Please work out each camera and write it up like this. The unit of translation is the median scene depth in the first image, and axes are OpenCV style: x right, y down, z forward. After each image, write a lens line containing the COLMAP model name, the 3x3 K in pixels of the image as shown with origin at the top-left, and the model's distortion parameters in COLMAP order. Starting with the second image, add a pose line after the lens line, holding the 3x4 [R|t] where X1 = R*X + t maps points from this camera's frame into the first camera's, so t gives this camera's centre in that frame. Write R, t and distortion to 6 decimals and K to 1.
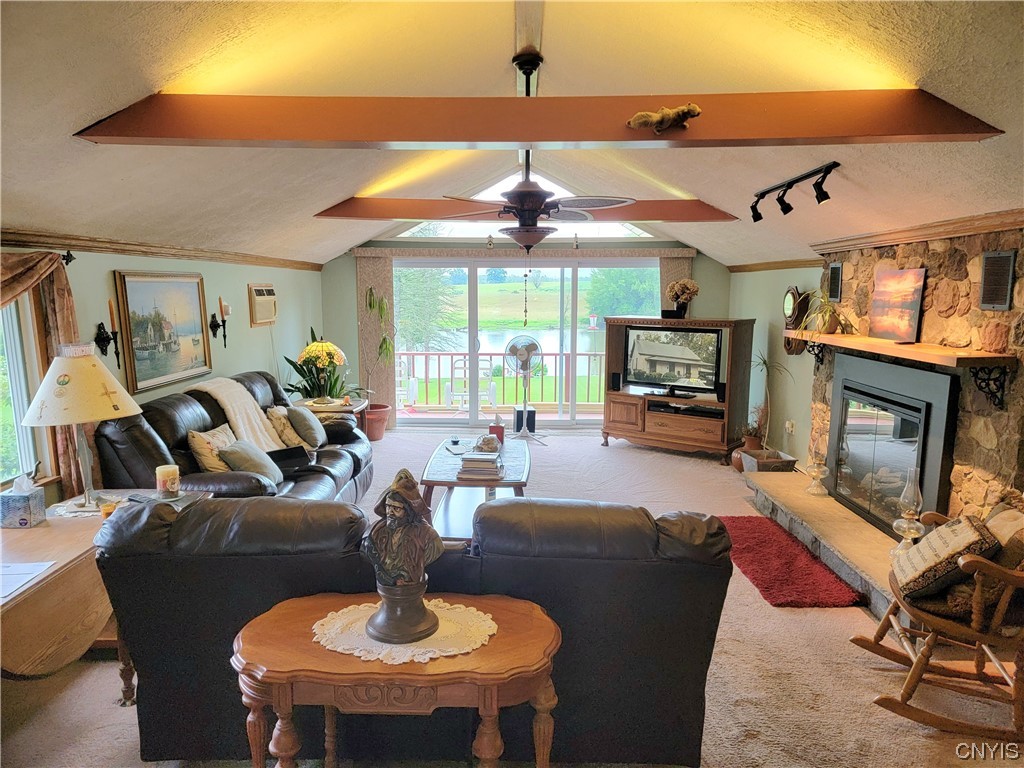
lens RADIAL K [[723.7, 0, 517.9], [0, 723.7, 392.2], [0, 0, 1]] dist [0.092233, -0.086263]
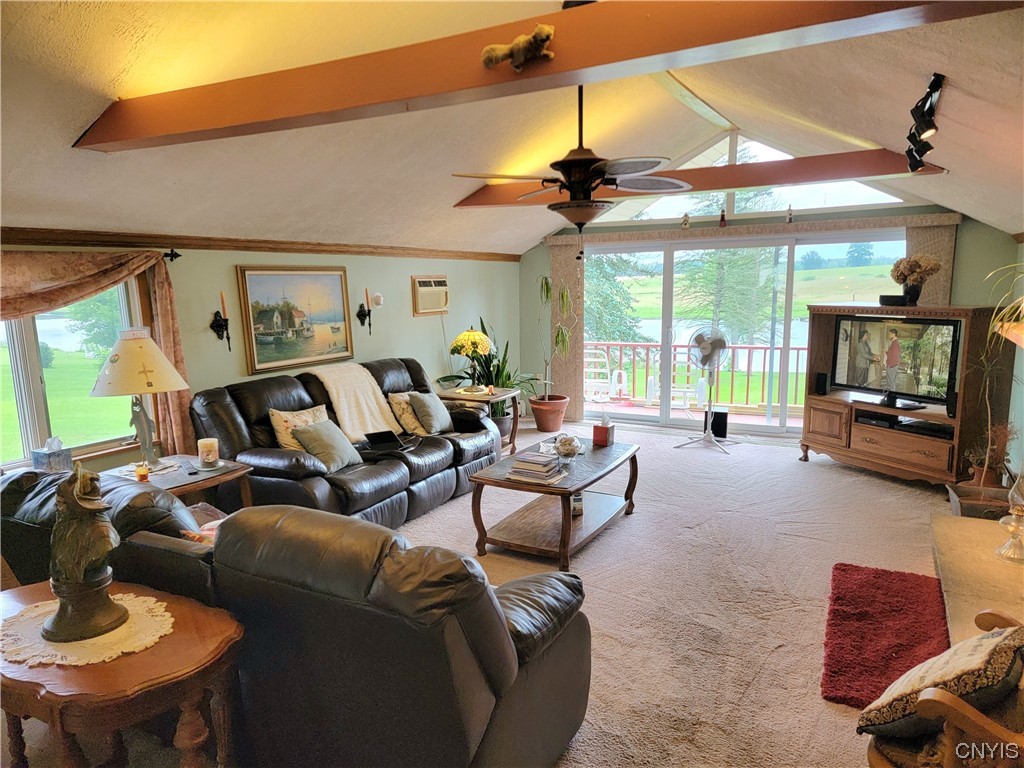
lens RADIAL K [[723.7, 0, 517.9], [0, 723.7, 392.2], [0, 0, 1]] dist [0.092233, -0.086263]
pose [[0.884305, 0.052016, -0.464003, 0.301154], [-0.046069, 0.998646, 0.024153, -0.012864], [0.464631, 0.000017, 0.885504, 0.155425]]
